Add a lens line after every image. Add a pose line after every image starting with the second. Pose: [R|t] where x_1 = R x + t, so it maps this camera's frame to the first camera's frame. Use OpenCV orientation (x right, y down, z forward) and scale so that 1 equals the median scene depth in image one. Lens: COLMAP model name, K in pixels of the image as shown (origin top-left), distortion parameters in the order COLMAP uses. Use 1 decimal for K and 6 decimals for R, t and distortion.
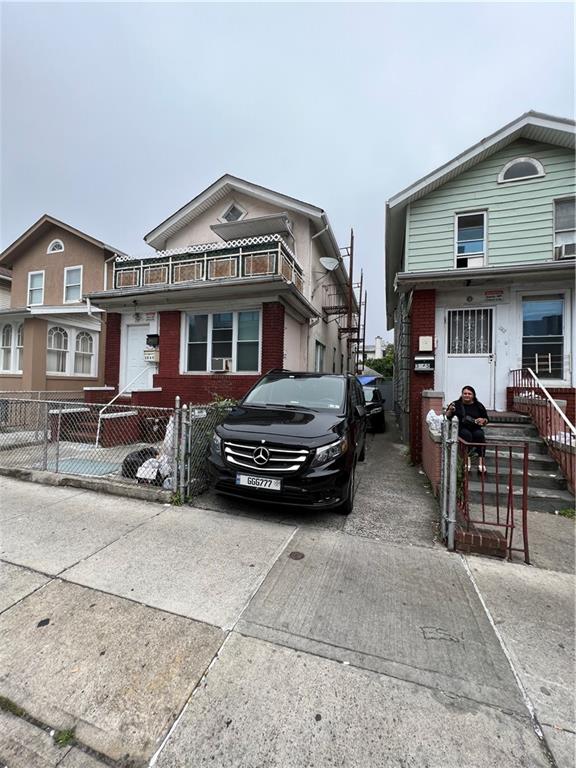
lens RADIAL K [[305.2, 0, 288.8], [0, 305.2, 384.2], [0, 0, 1]] dist [-0.008793, 0.000999]
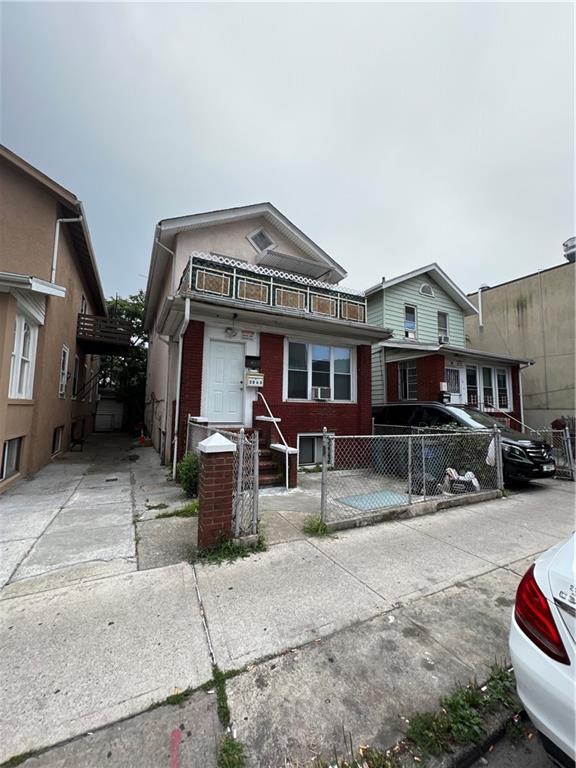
lens RADIAL K [[305.2, 0, 286.1], [0, 305.2, 385.0], [0, 0, 1]] dist [-0.008793, 0.000999]
pose [[0.711019, 0.048944, 0.701467, -1.039491], [-0.002522, 0.997746, -0.067060, -0.021148], [-0.703168, 0.045912, 0.709540, 0.320281]]
